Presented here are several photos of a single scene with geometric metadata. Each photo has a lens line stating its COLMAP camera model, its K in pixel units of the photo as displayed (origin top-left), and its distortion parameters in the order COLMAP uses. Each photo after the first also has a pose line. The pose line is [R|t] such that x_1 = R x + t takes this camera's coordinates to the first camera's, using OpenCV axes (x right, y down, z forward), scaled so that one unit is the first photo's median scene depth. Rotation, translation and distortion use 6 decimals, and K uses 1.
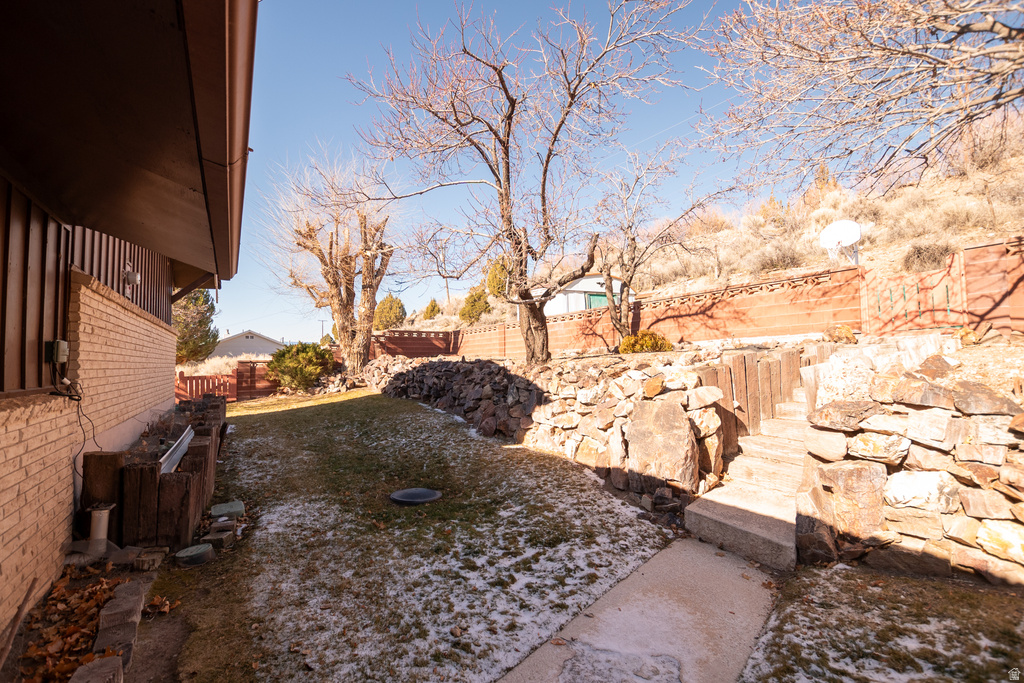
lens RADIAL K [[473.3, 0, 513.6], [0, 473.3, 338.2], [0, 0, 1]] dist [-0.034342, 0.006257]
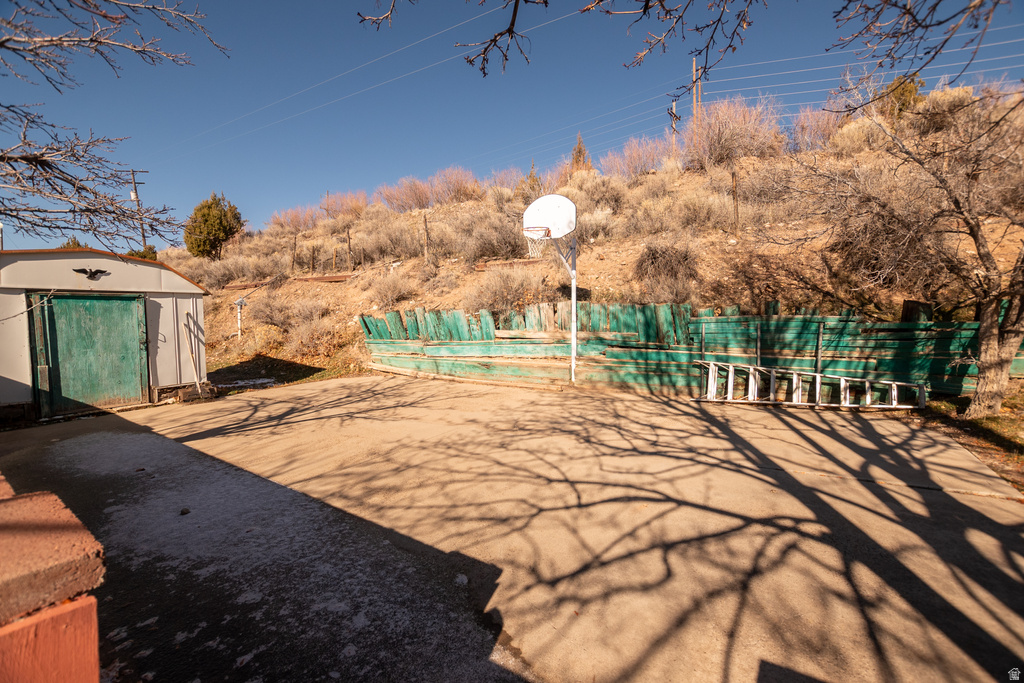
lens RADIAL K [[453.9, 0, 514.5], [0, 453.9, 338.1], [0, 0, 1]] dist [-0.034337, 0.005108]
pose [[0.911456, 0.007882, 0.411322, 0.337265], [-0.042186, 0.996337, 0.074388, -0.087912], [-0.409229, -0.085153, 0.908450, 0.378647]]
